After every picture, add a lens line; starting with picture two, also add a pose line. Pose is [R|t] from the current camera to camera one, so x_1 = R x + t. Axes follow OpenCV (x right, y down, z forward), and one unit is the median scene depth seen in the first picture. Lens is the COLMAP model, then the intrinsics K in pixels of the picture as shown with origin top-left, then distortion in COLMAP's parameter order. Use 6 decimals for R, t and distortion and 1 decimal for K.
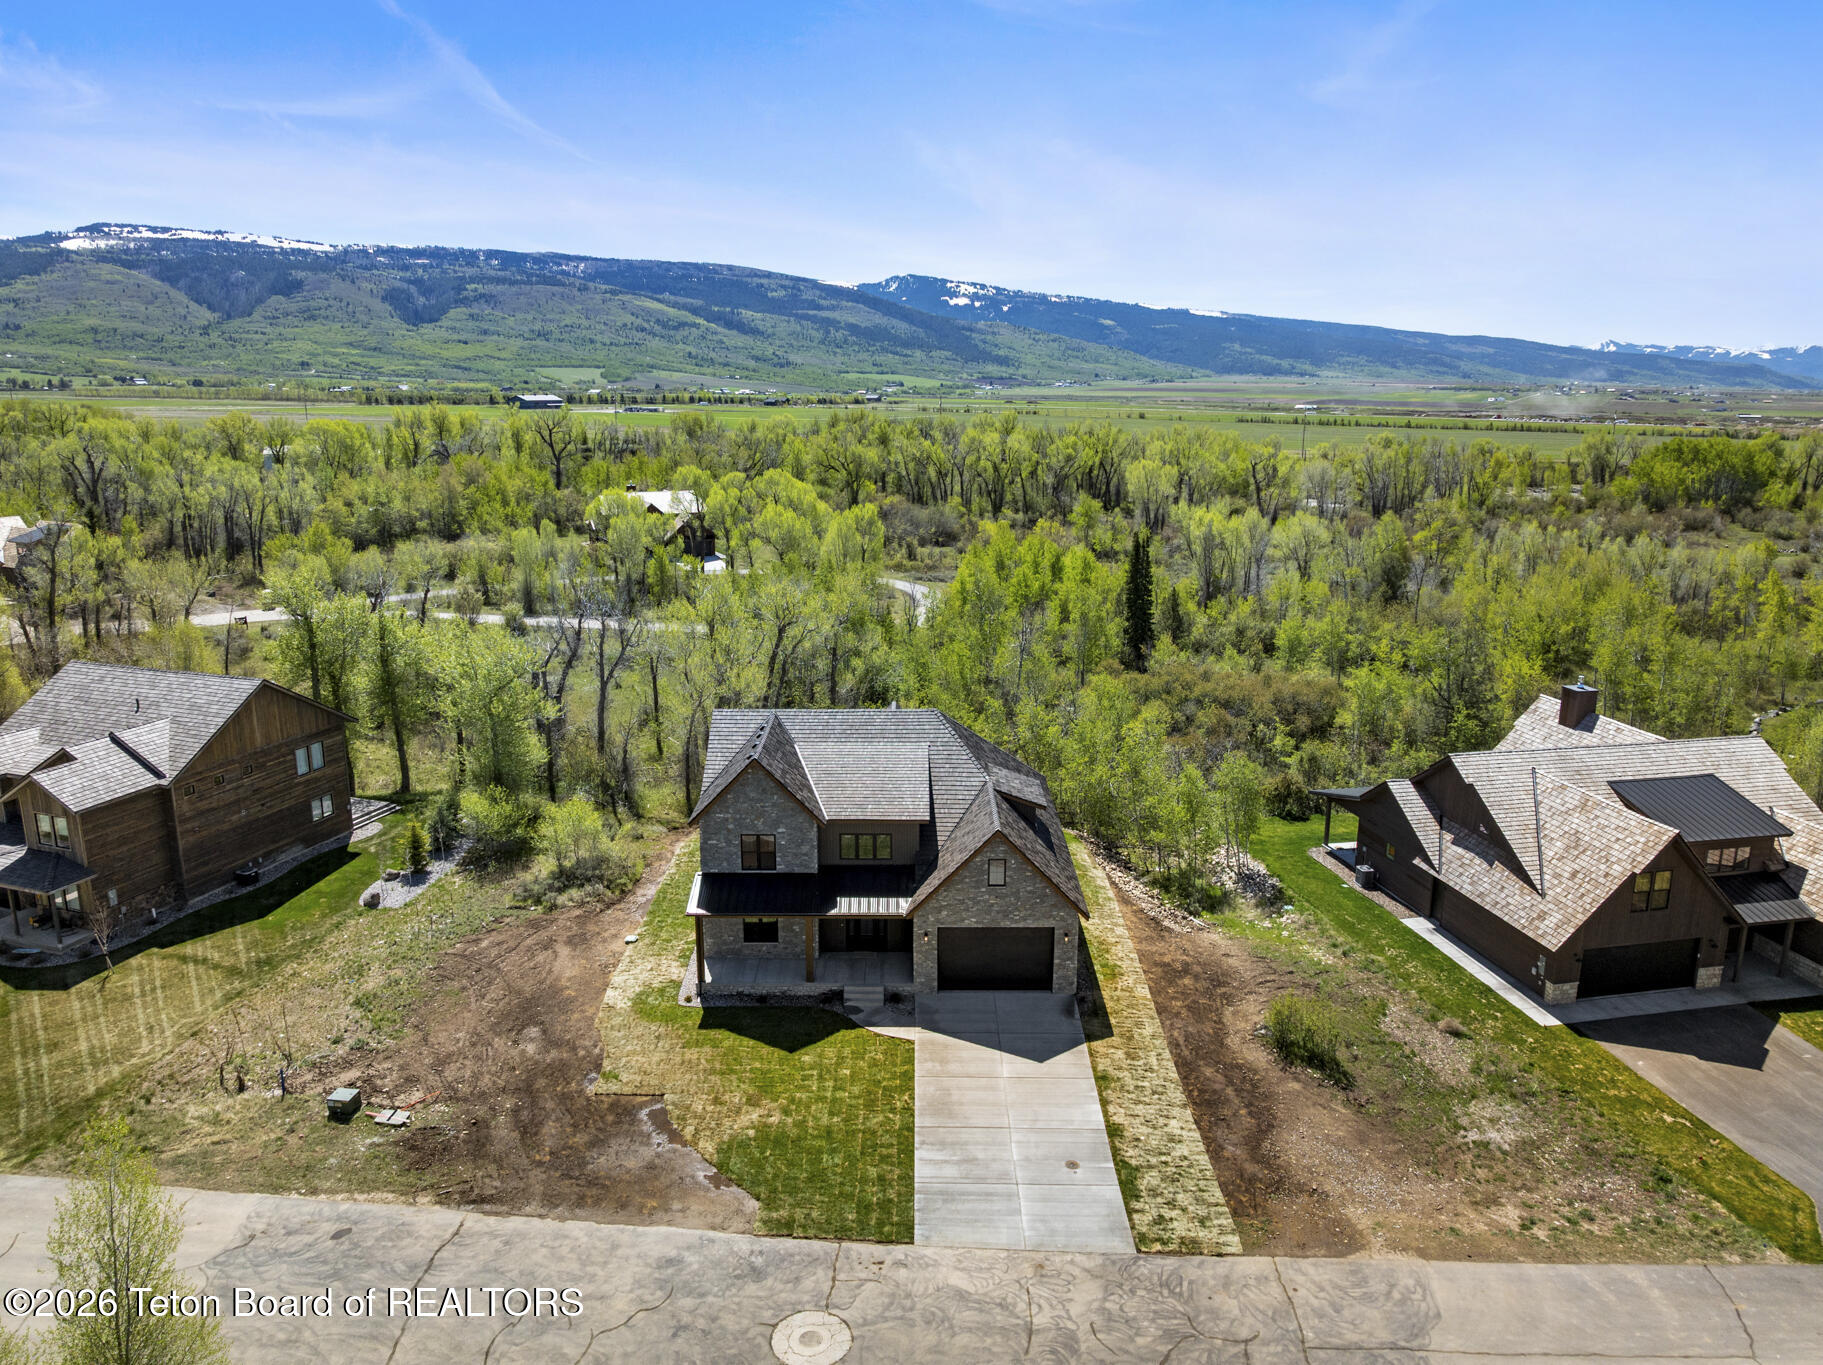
lens RADIAL K [[1294.8, 0, 919.7], [0, 1294.8, 684.2], [0, 0, 1]] dist [-0.043874, 0.012819]
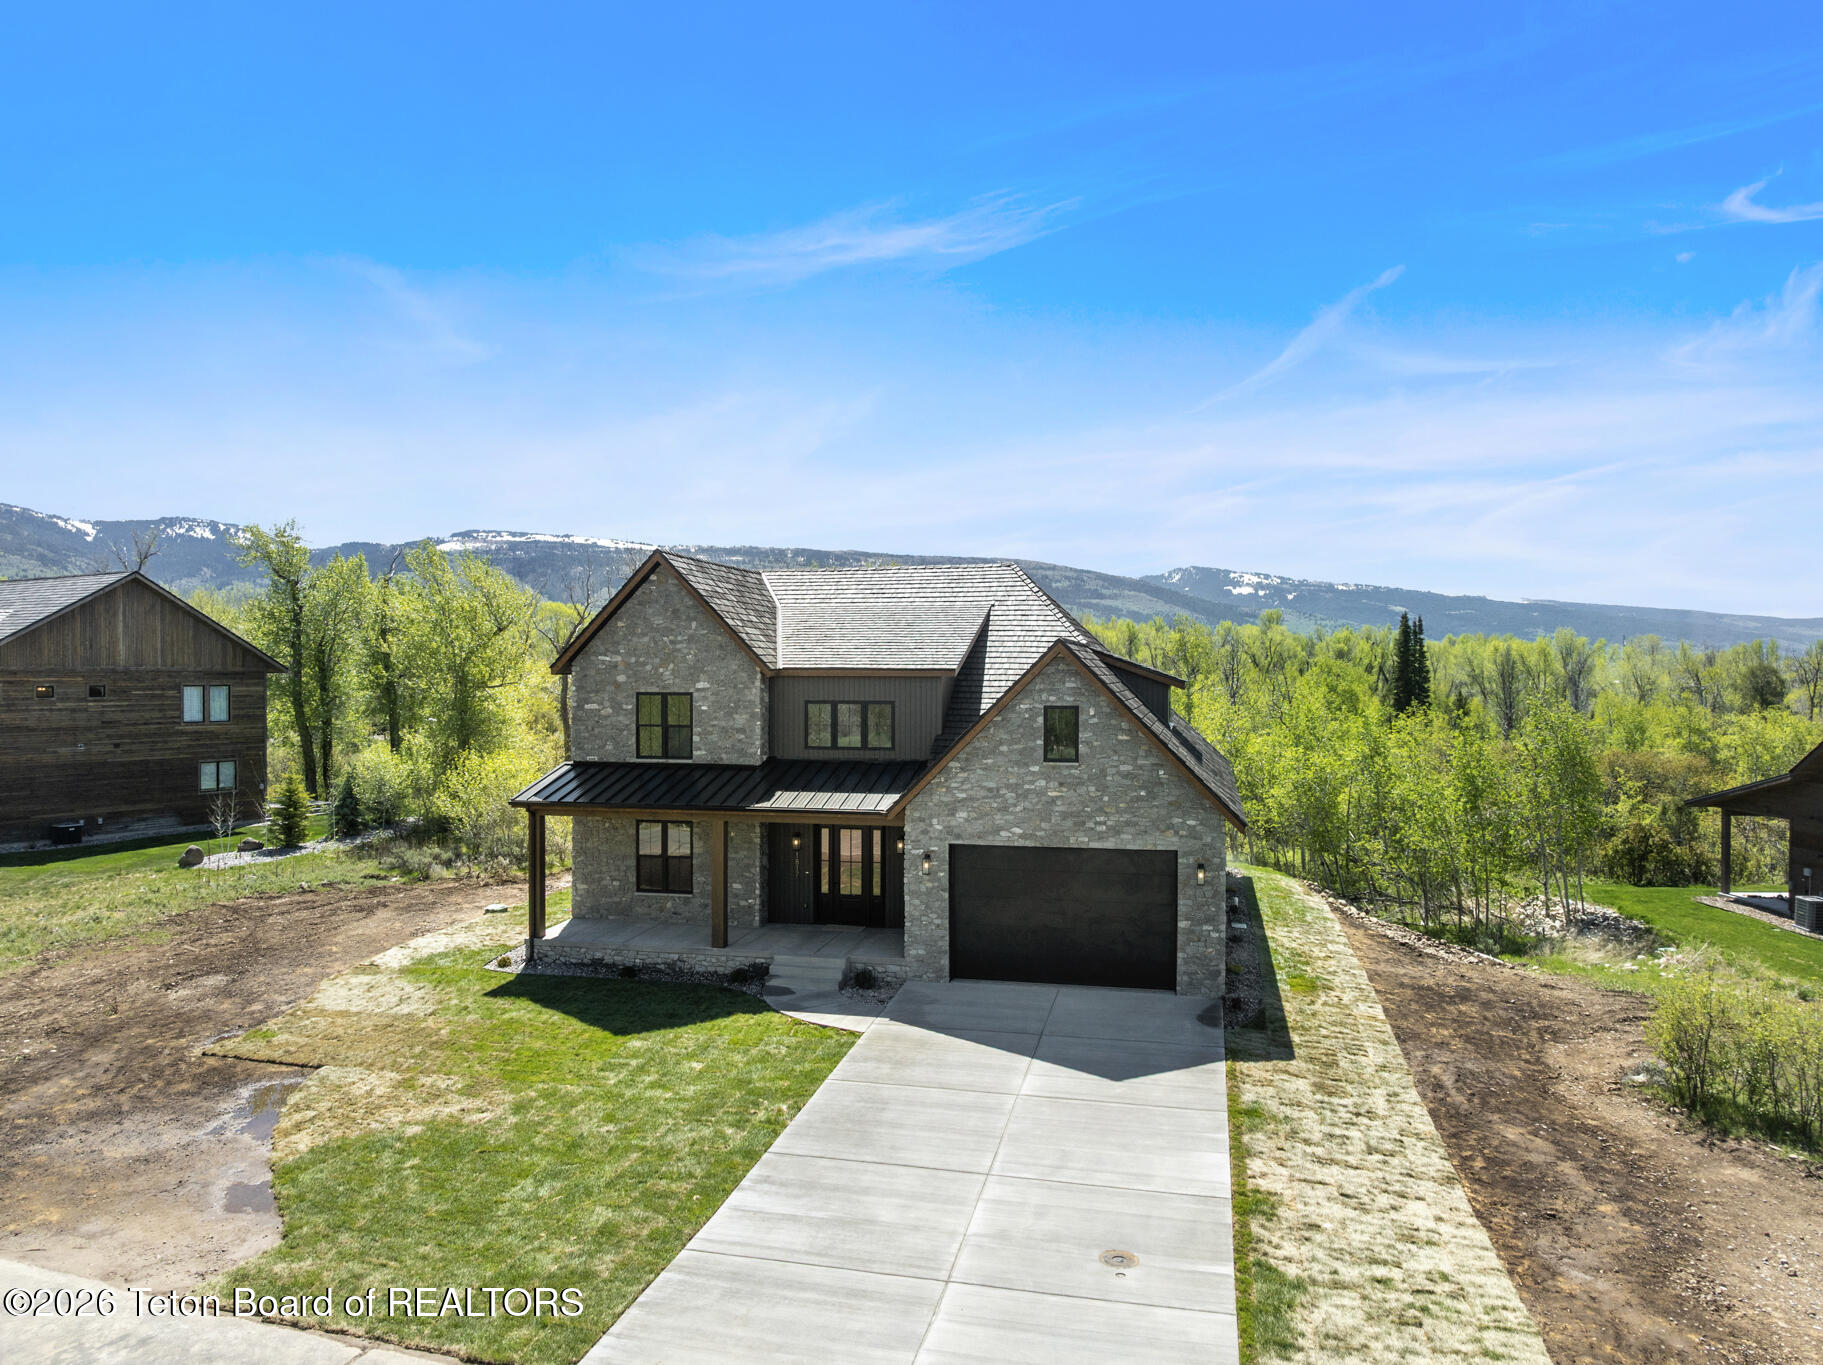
lens RADIAL K [[1294.8, 0, 915.0], [0, 1294.8, 664.4], [0, 0, 1]] dist [-0.043874, 0.012819]
pose [[0.975637, -0.001998, -0.219382, 0.111731], [-0.049905, 0.971723, -0.230789, 0.231340], [0.213639, 0.236114, 0.947950, 0.467855]]
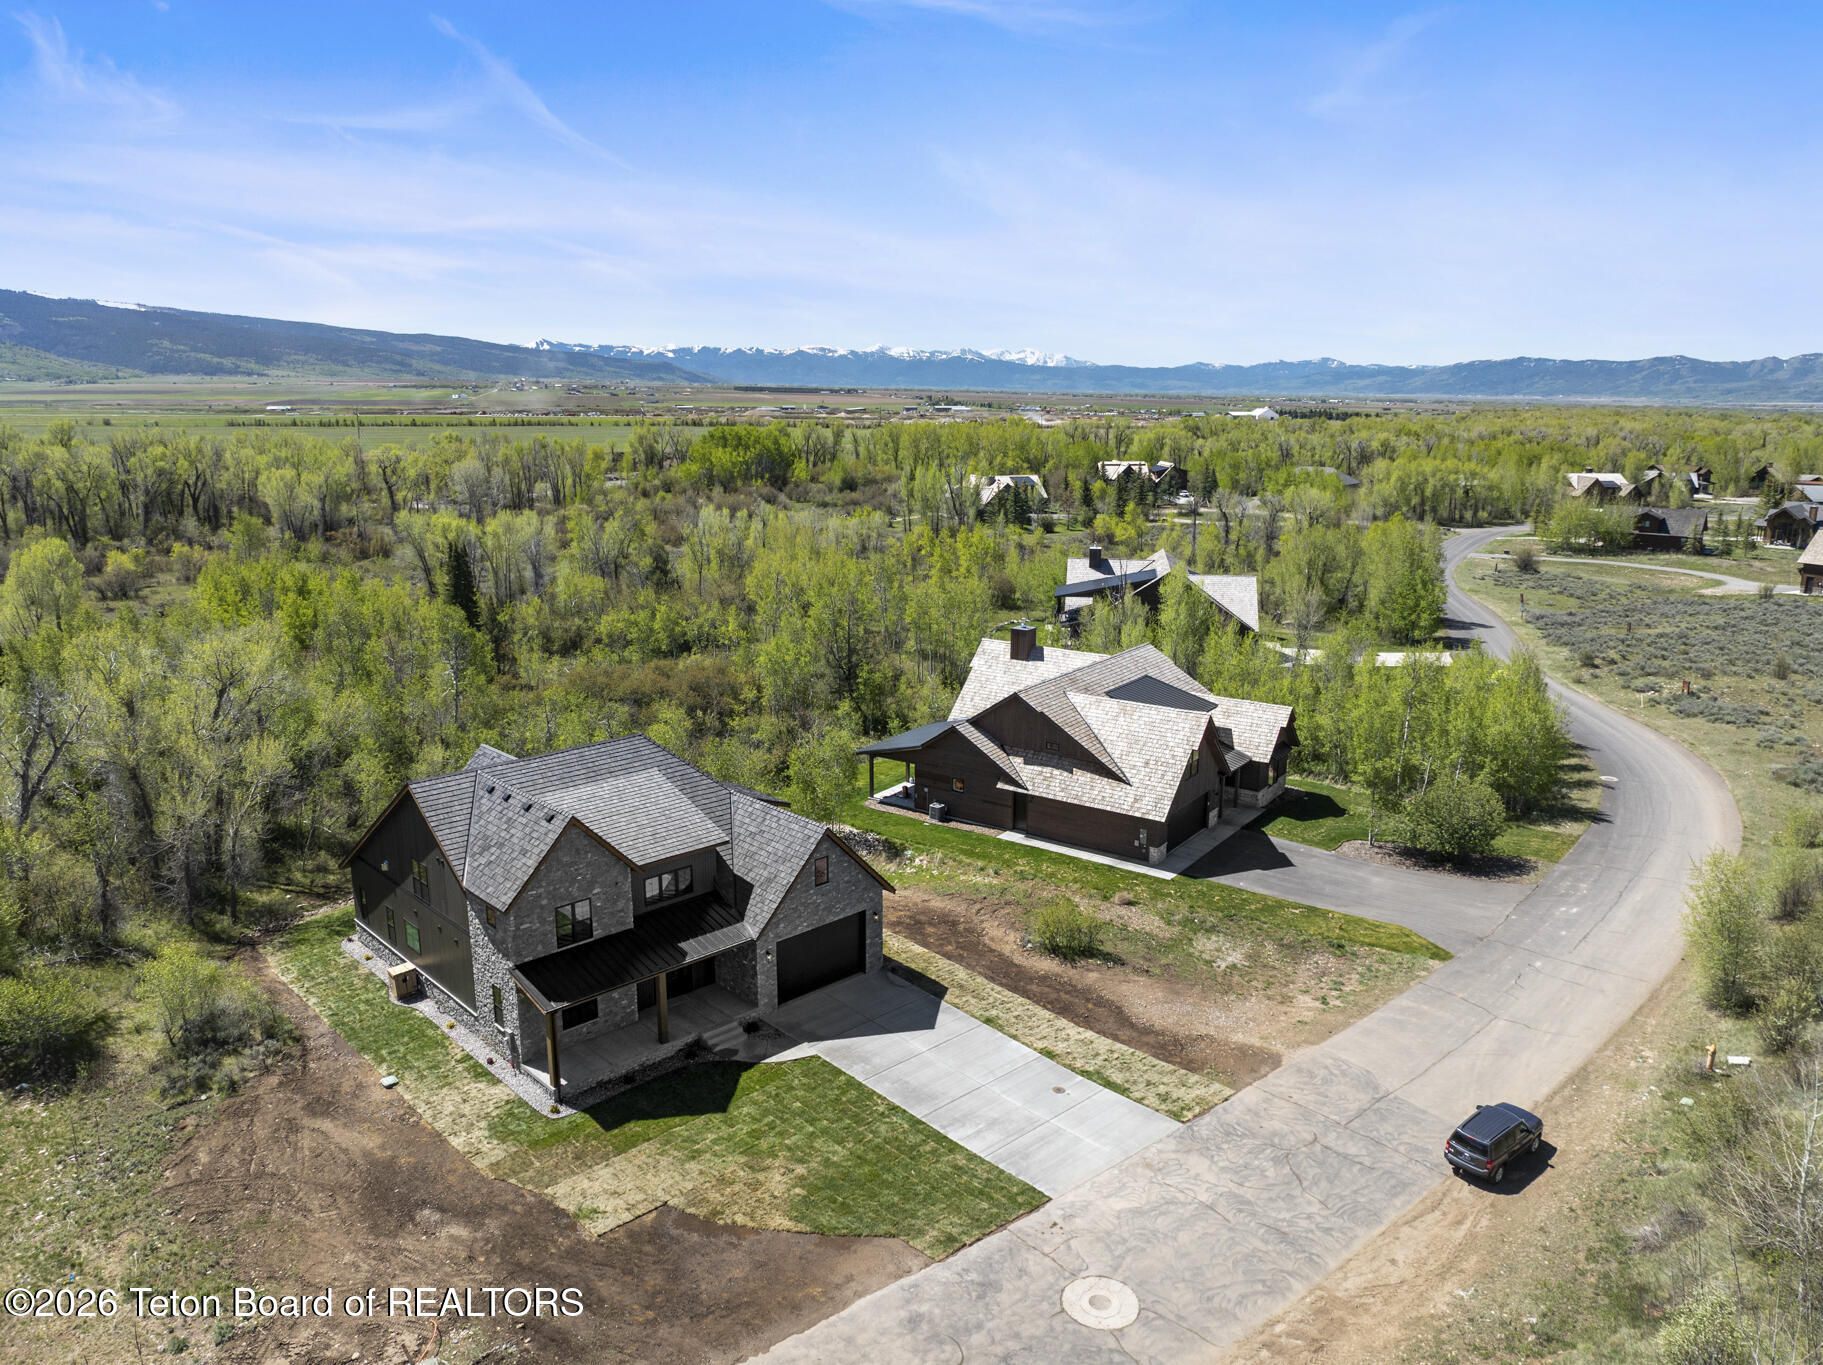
lens RADIAL K [[1294.8, 0, 928.1], [0, 1294.8, 651.1], [0, 0, 1]] dist [-0.043874, 0.012819]
pose [[0.717868, -0.140816, 0.681790, -0.522727], [0.156336, 0.986925, 0.039230, -0.048678], [-0.678399, 0.078426, 0.730496, 0.182802]]
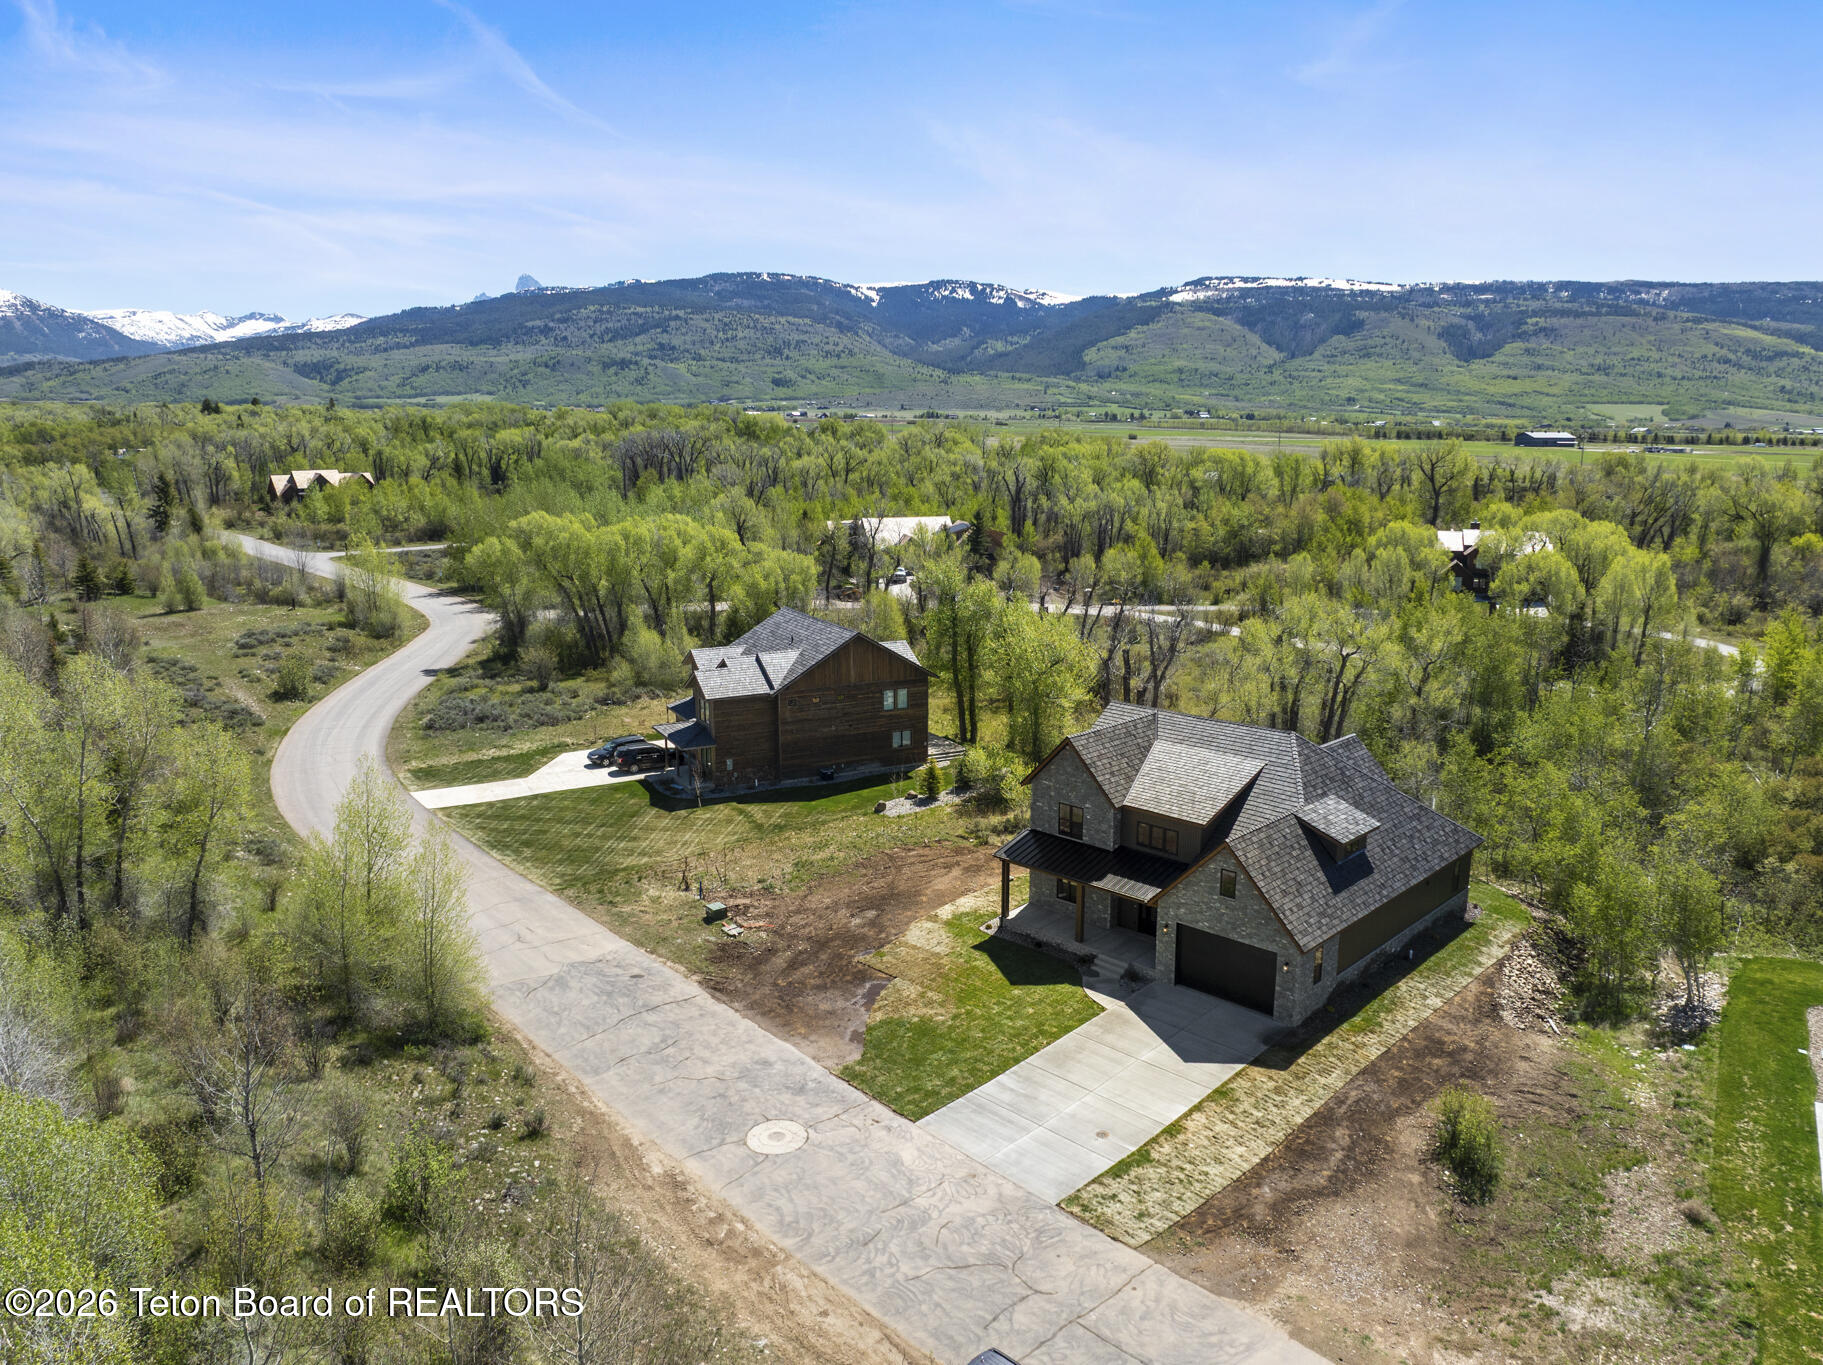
lens RADIAL K [[1294.8, 0, 903.7], [0, 1294.8, 685.9], [0, 0, 1]] dist [-0.043874, 0.012819]
pose [[0.713387, 0.138985, -0.686850, 0.535724], [-0.156358, 0.986995, 0.037321, -0.007166], [0.683104, 0.080770, 0.725841, 0.061916]]
